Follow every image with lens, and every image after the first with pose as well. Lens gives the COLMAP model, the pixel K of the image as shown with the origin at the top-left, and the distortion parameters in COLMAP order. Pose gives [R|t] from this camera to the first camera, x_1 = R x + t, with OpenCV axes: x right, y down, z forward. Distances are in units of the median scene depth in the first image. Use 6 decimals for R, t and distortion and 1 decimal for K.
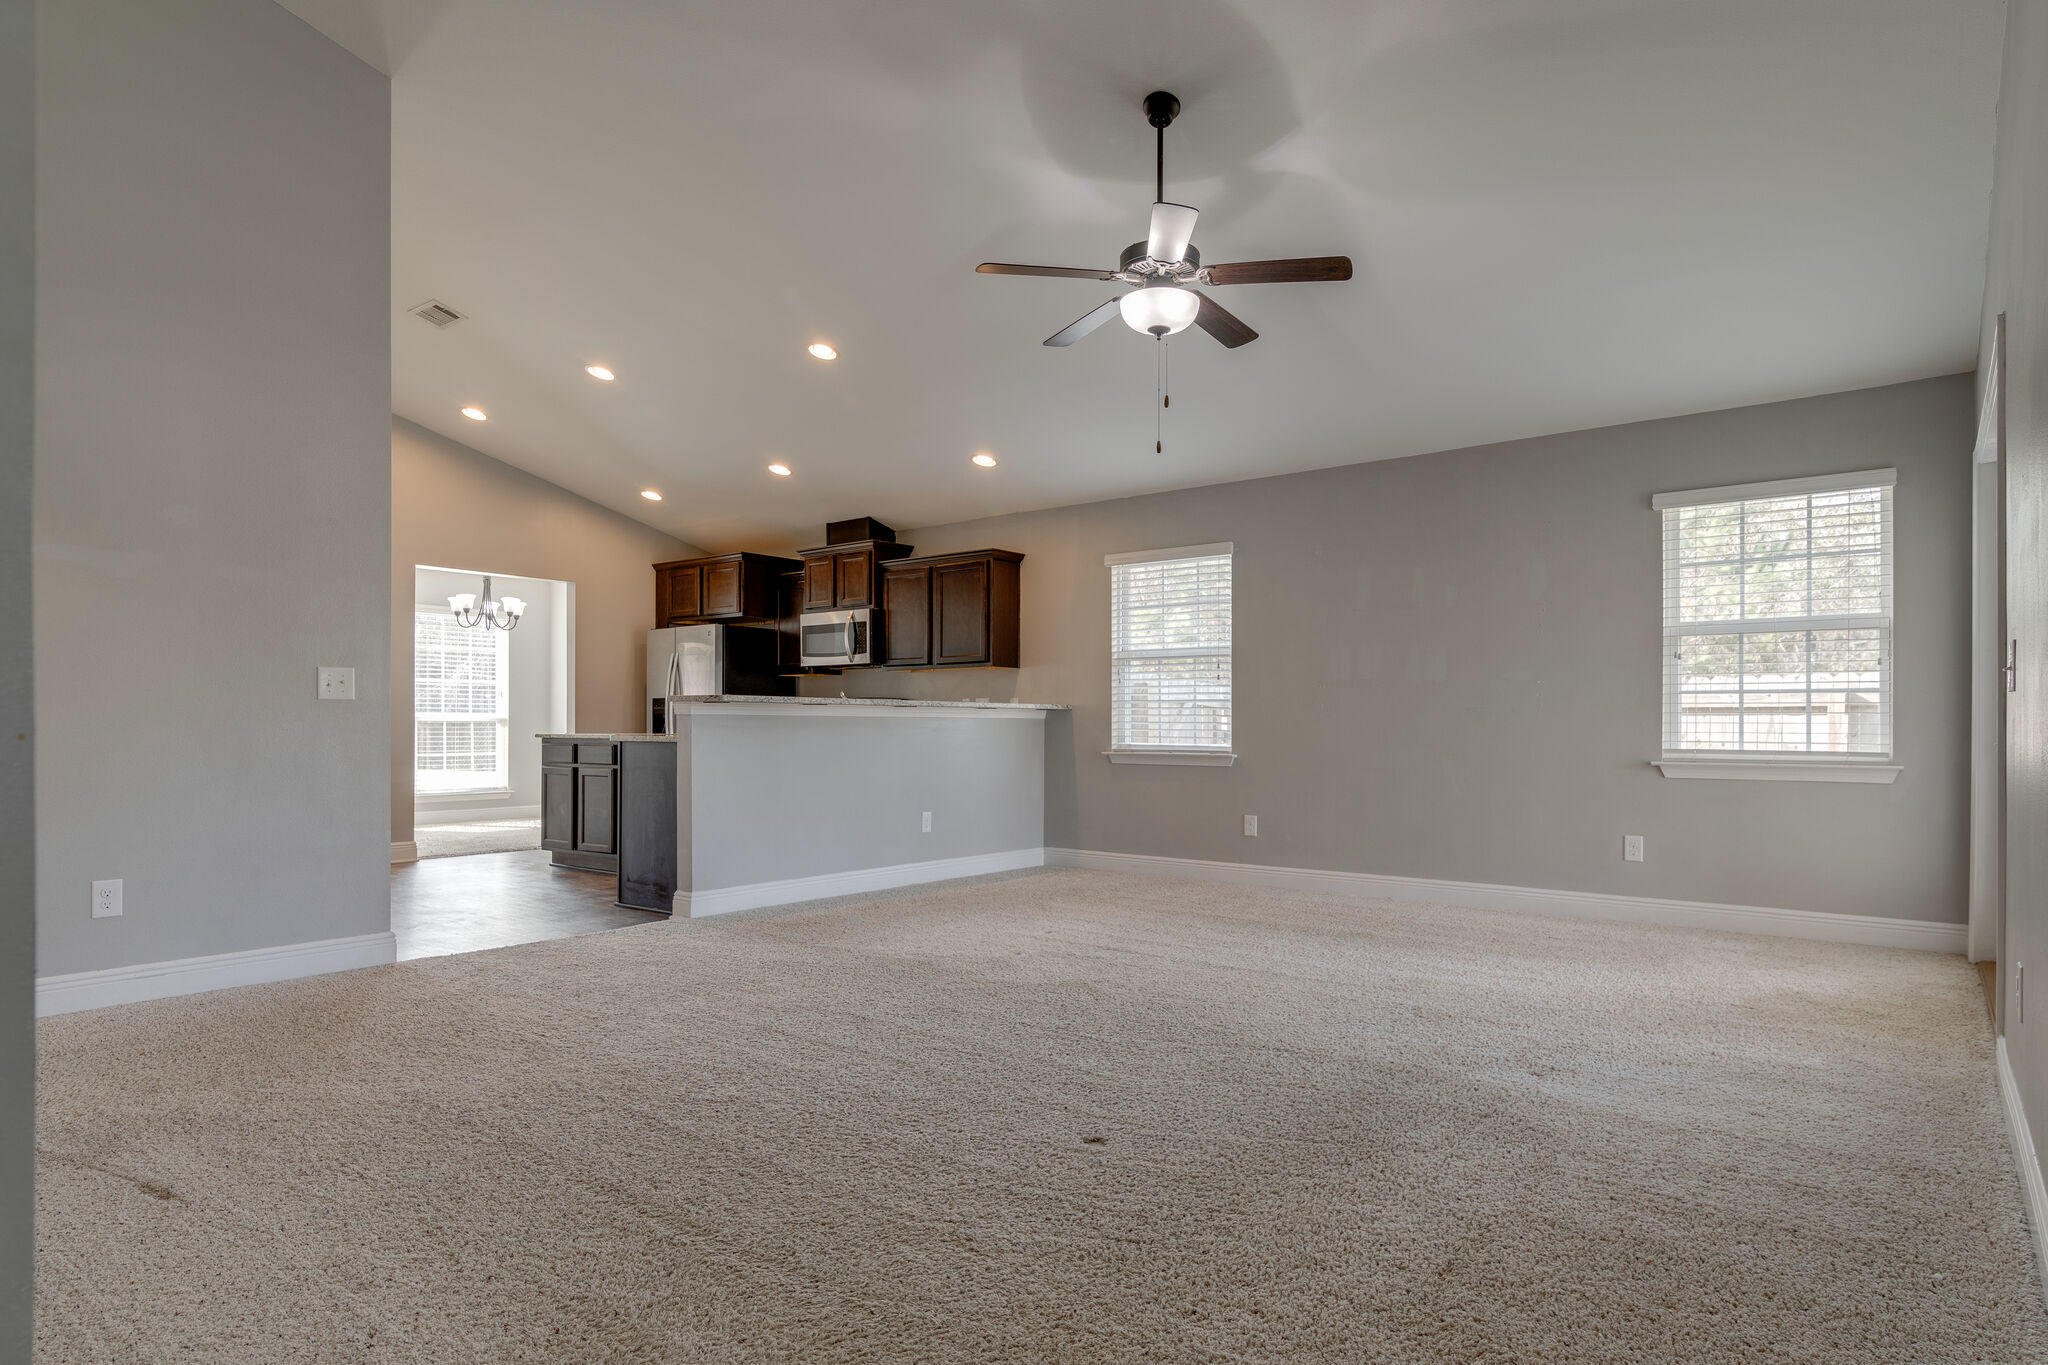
lens RADIAL K [[1117.8, 0, 1044.6], [0, 1117.8, 723.0], [0, 0, 1]] dist [0.007466, 0.000788]
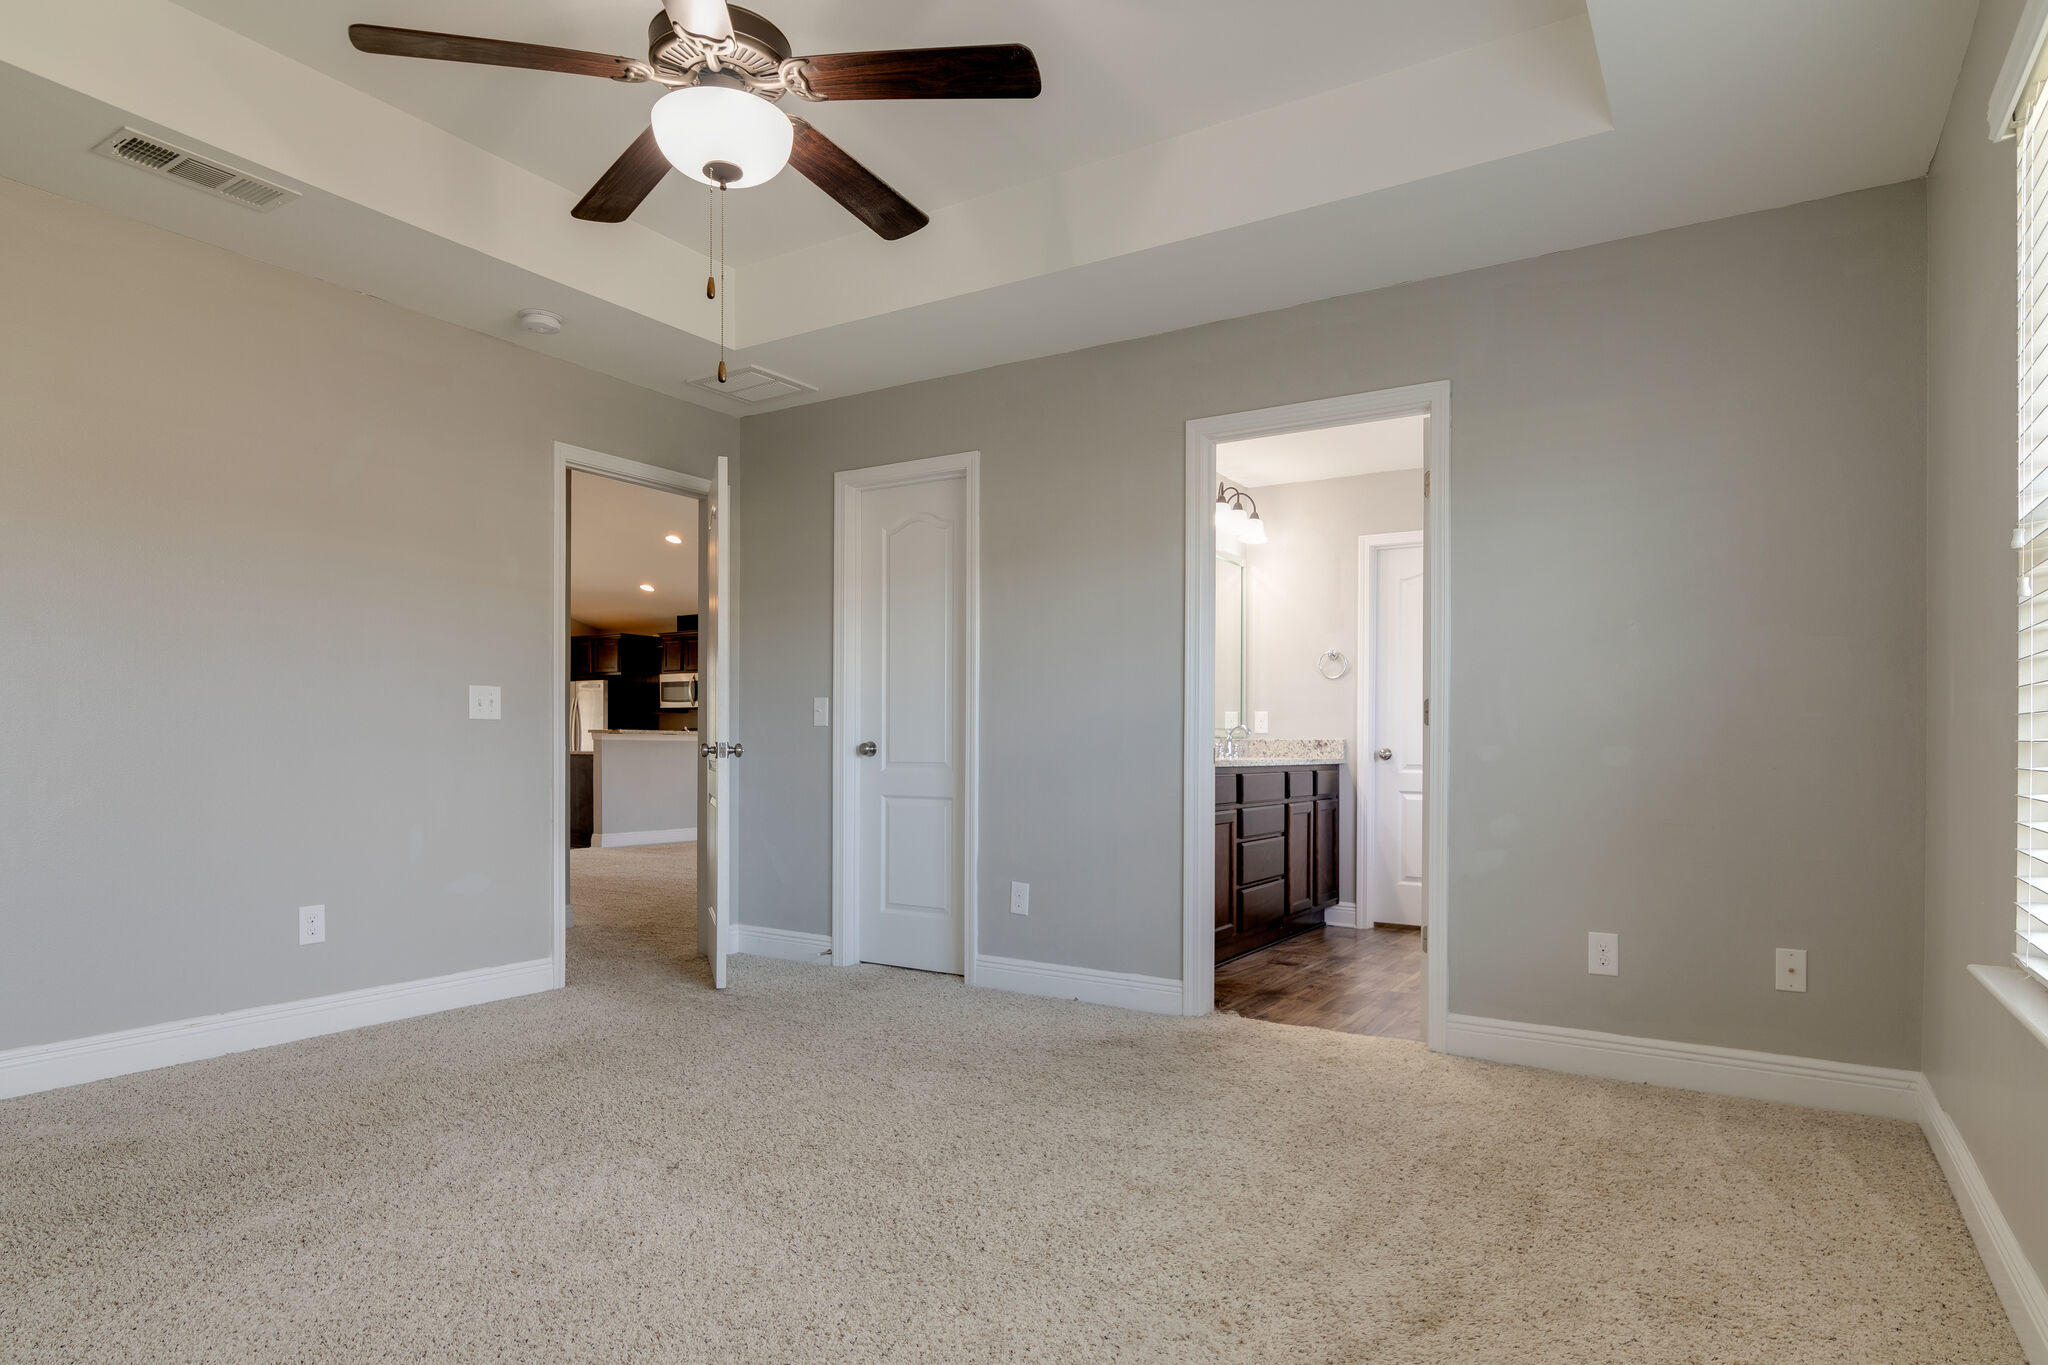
lens RADIAL K [[1215.2, 0, 984.6], [0, 1215.2, 721.1], [0, 0, 1]] dist [0.000041, -0.000037]
pose [[0.998636, 0.007150, 0.051728, 0.140701], [-0.006110, 0.999777, -0.020235, -0.002019], [-0.051861, 0.019892, 0.998456, -0.684295]]
